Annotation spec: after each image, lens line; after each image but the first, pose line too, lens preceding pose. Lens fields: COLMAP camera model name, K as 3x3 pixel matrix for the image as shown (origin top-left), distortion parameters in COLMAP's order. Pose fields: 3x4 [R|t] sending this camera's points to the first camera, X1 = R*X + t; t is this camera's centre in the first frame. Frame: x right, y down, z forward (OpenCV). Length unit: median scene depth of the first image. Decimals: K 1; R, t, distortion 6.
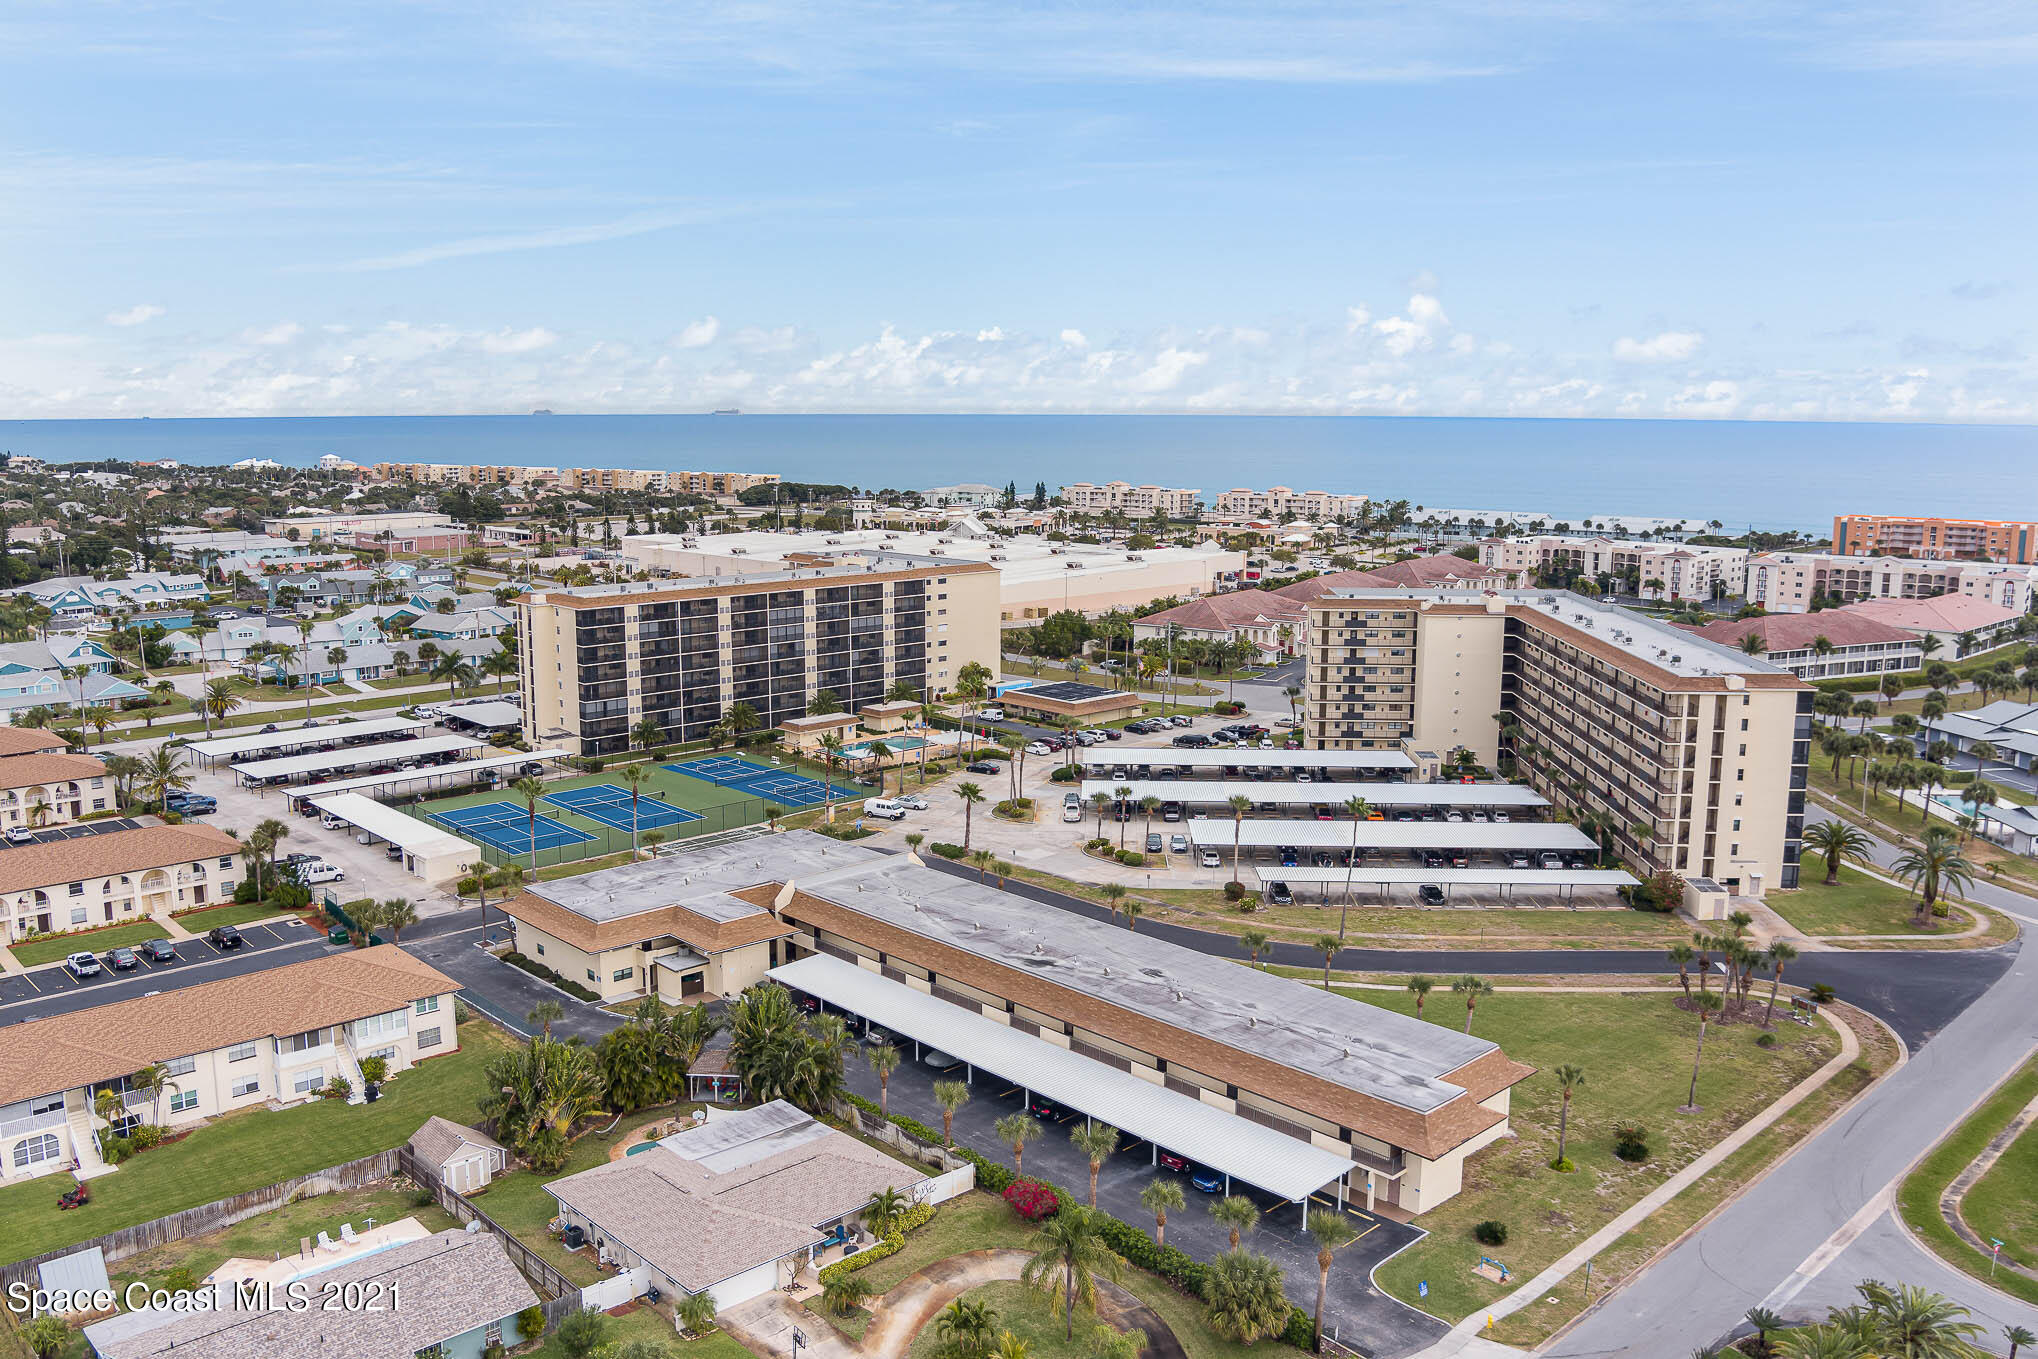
lens RADIAL K [[1653.9, 0, 1014.1], [0, 1653.9, 682.2], [0, 0, 1]] dist [-0.066072, 0.011640]
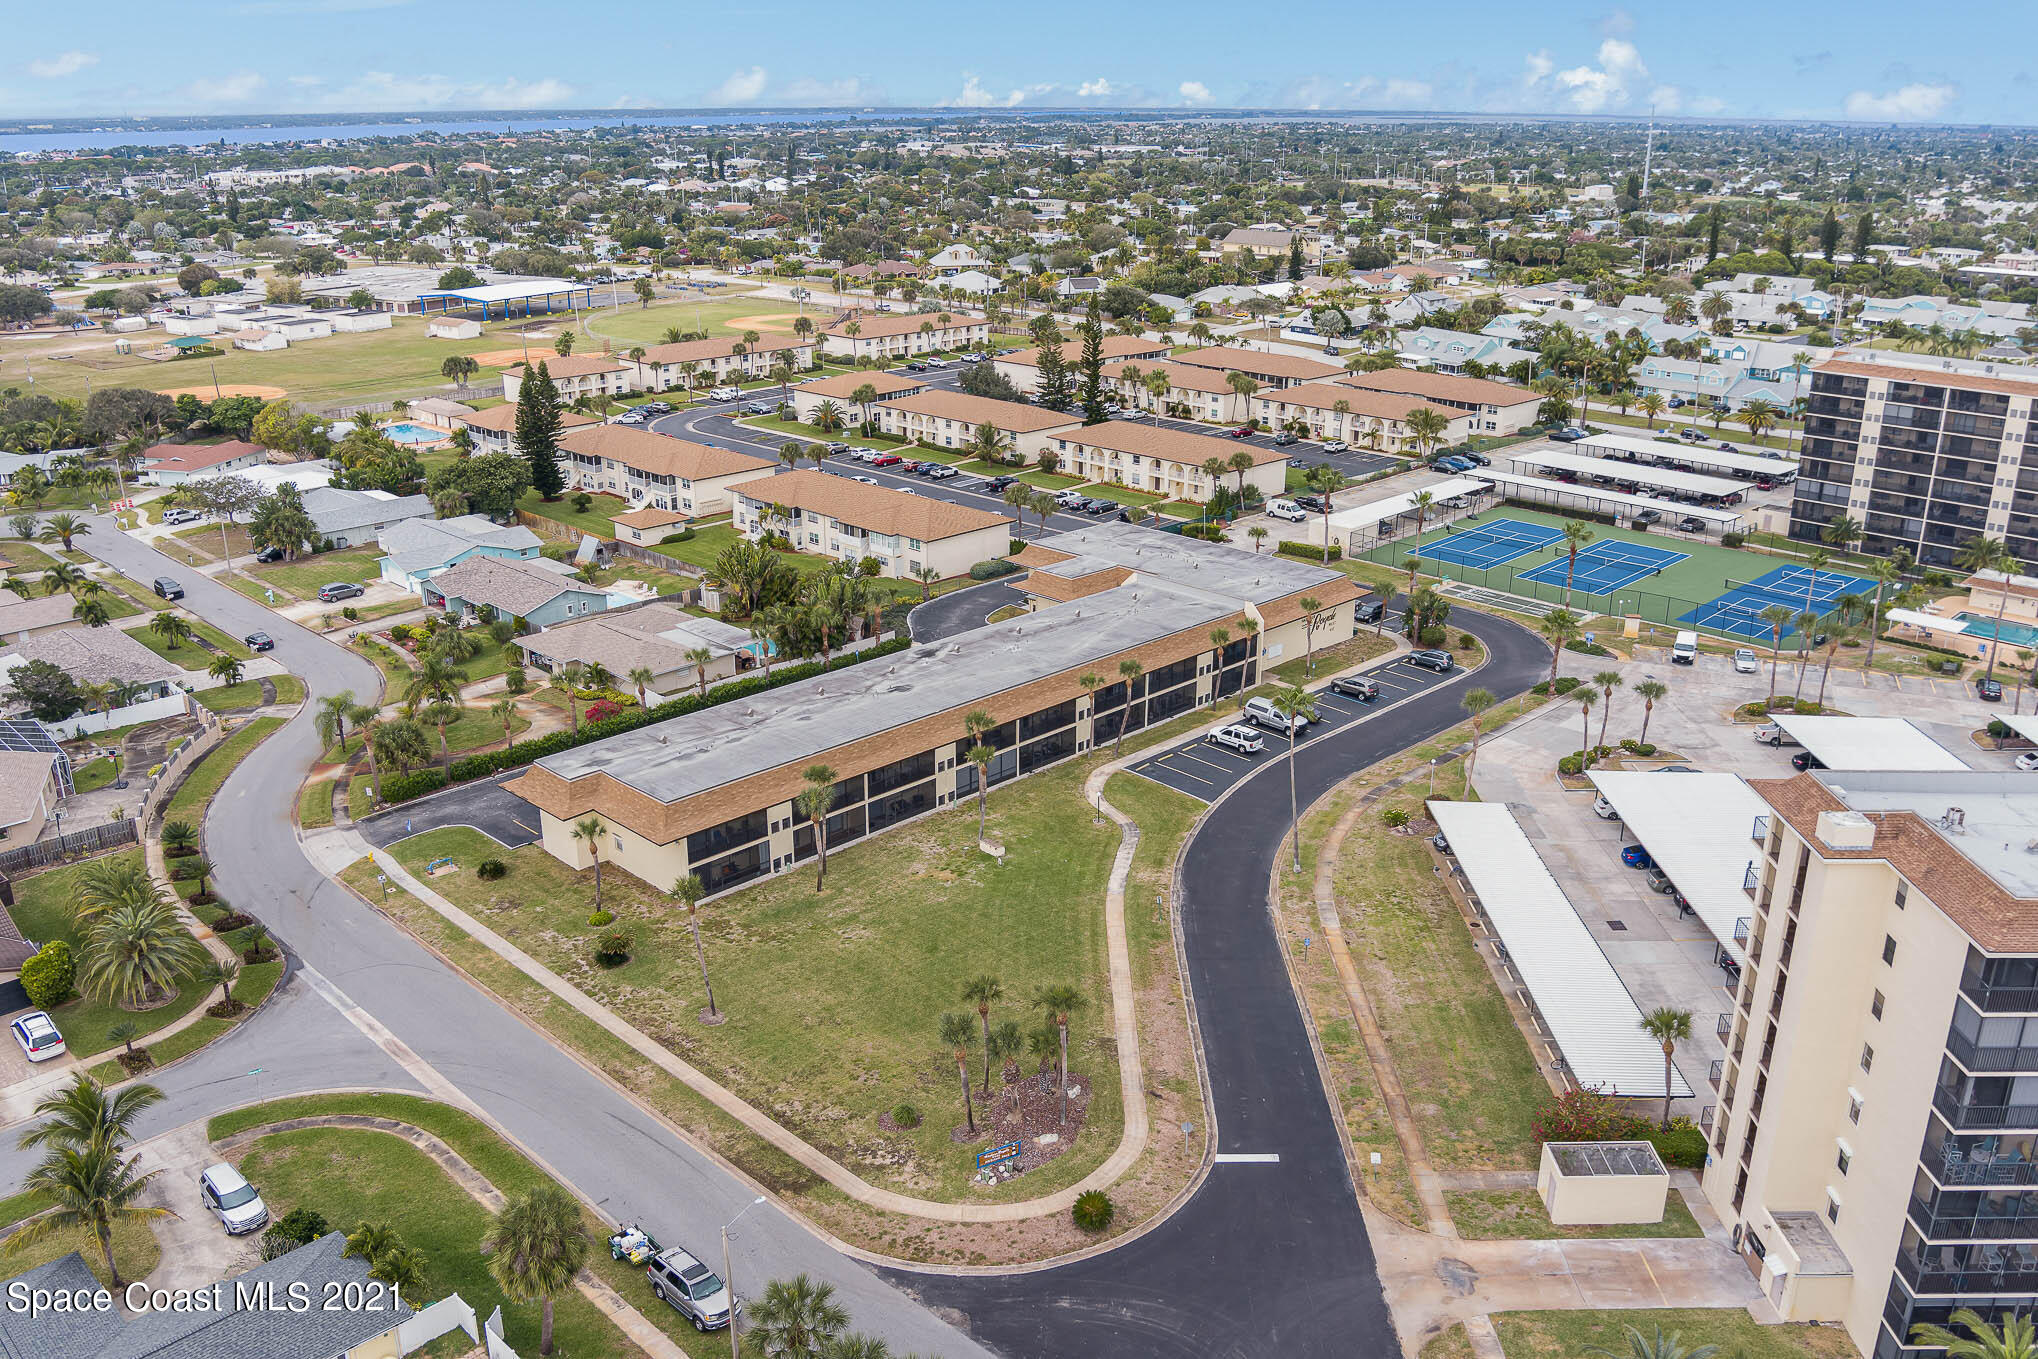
lens RADIAL K [[1653.9, 0, 1020.4], [0, 1653.9, 678.2], [0, 0, 1]] dist [-0.066072, 0.011640]
pose [[0.031457, 0.329036, -0.943793, 0.892843], [-0.167082, 0.932705, 0.319601, -0.147432], [0.985441, 0.147637, 0.084316, 0.822545]]
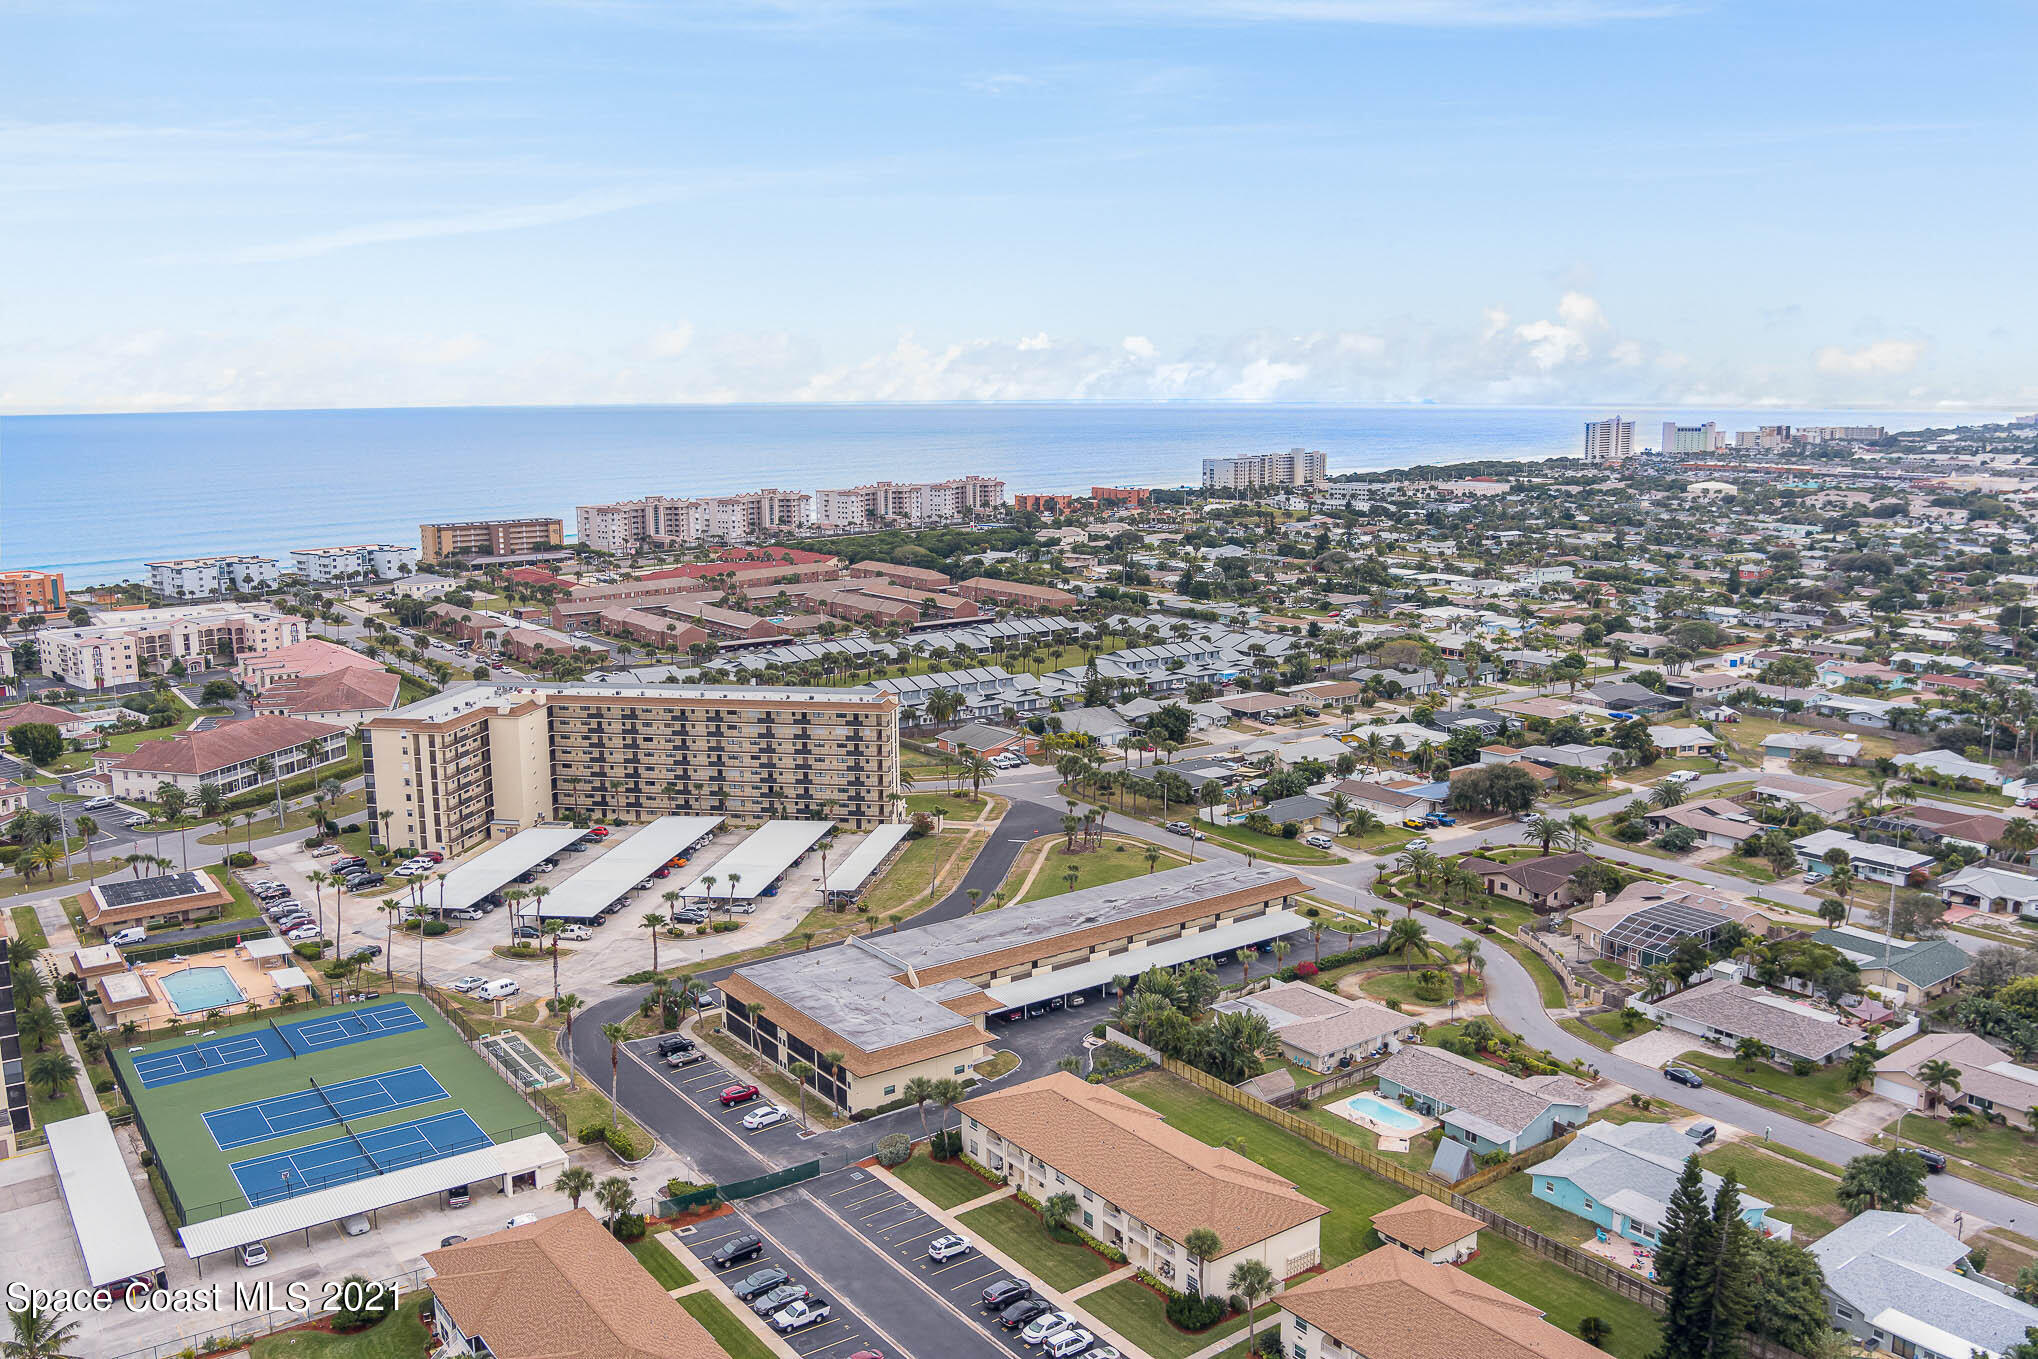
lens RADIAL K [[1653.9, 0, 1018.0], [0, 1653.9, 678.9], [0, 0, 1]] dist [-0.066072, 0.011640]
pose [[0.128901, -0.174410, 0.976200, -1.358016], [0.171345, 0.973523, 0.151306, -0.287244], [-0.976742, 0.147764, 0.155372, 0.655107]]
